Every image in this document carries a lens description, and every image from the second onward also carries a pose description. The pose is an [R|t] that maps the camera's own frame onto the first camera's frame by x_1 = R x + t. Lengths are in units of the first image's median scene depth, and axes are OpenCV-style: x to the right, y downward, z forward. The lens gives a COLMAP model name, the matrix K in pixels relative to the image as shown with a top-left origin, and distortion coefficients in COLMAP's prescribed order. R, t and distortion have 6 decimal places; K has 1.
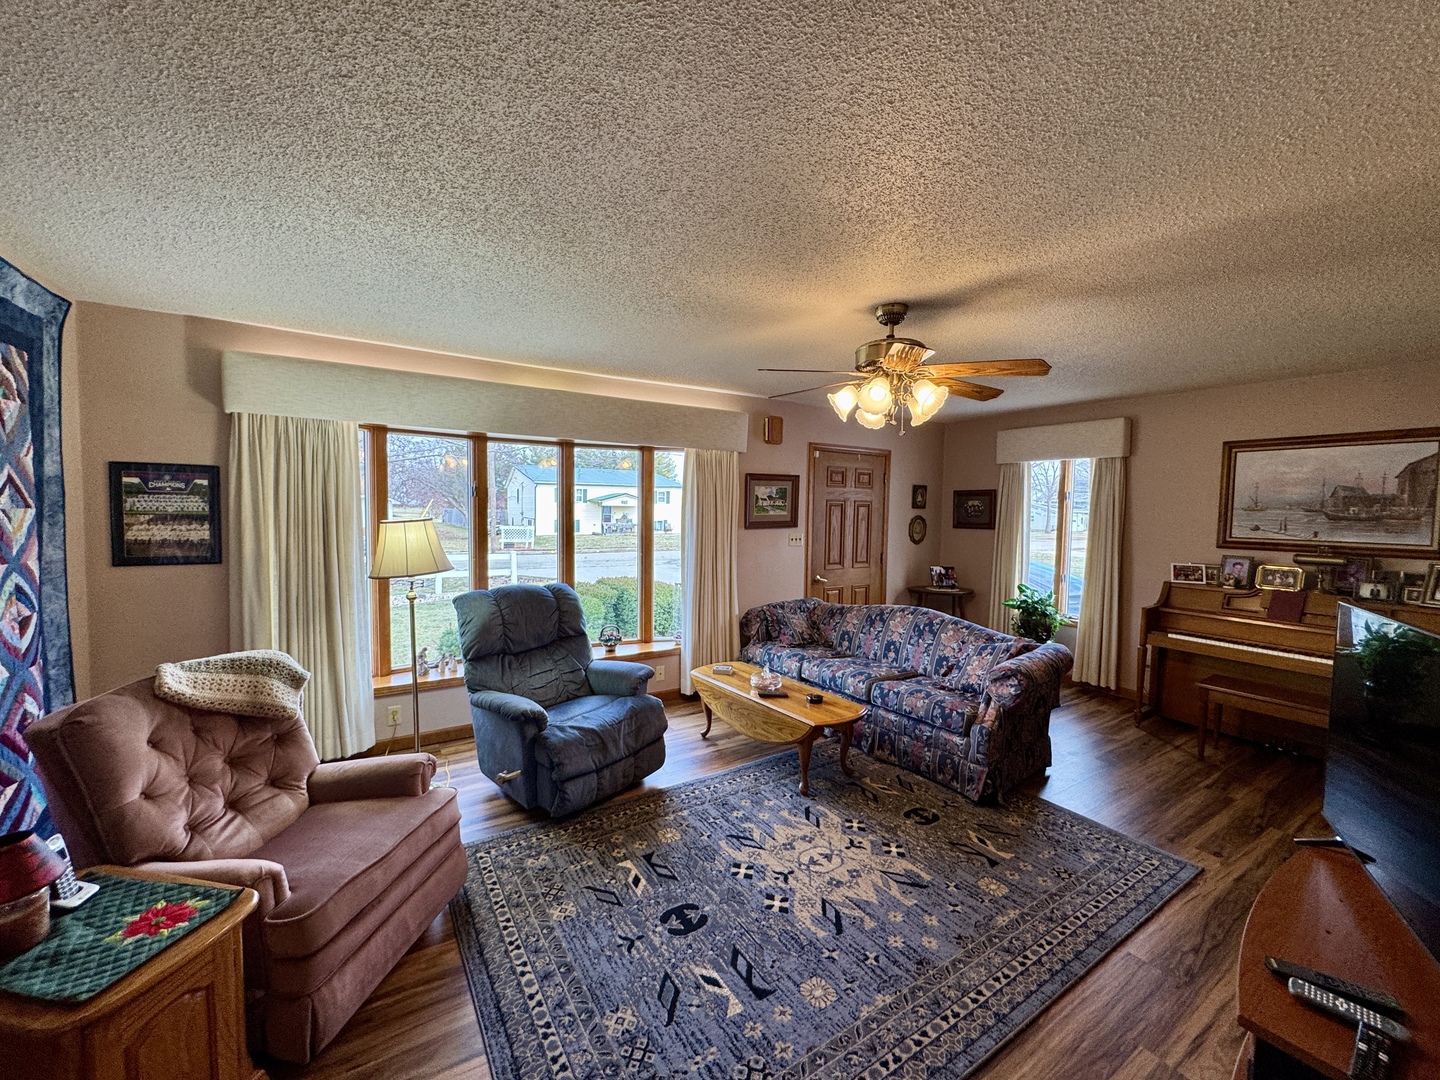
lens RADIAL K [[573.0, 0, 722.3], [0, 573.0, 536.4], [0, 0, 1]] dist [-0.001461, -0.000025]
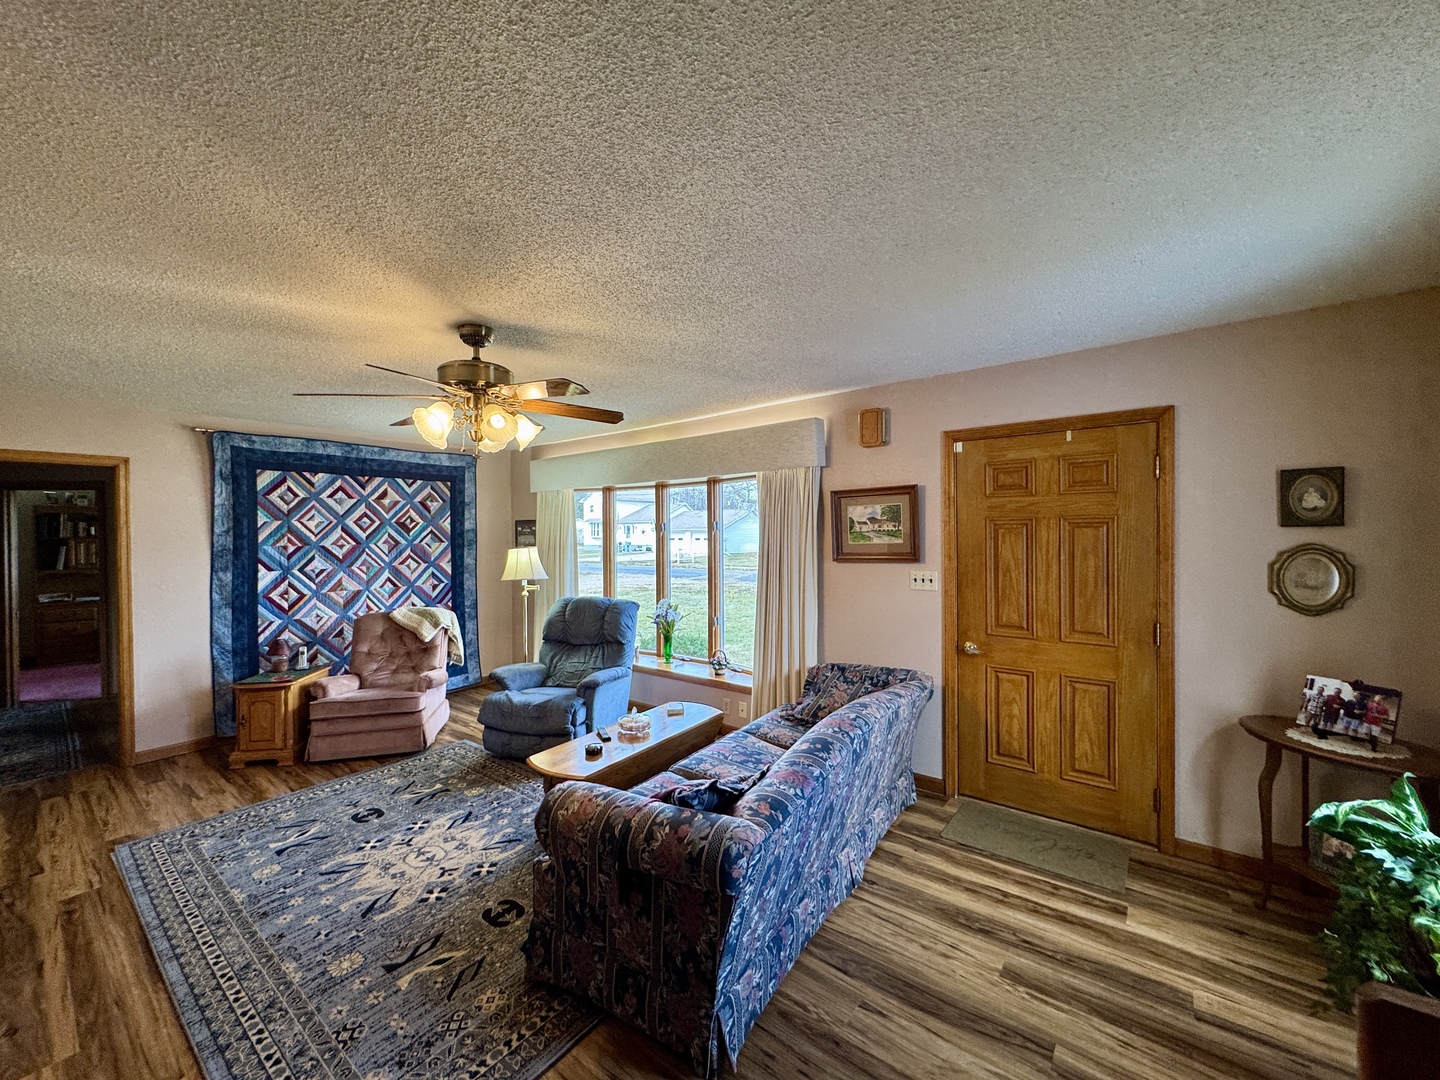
lens RADIAL K [[573.0, 0, 722.3], [0, 573.0, 536.4], [0, 0, 1]] dist [-0.001461, -0.000025]
pose [[0.326790, -0.014755, -0.944982, 1.269892], [-0.031525, 0.999152, -0.026502, -0.038608], [0.944571, 0.038451, 0.326047, 1.038745]]
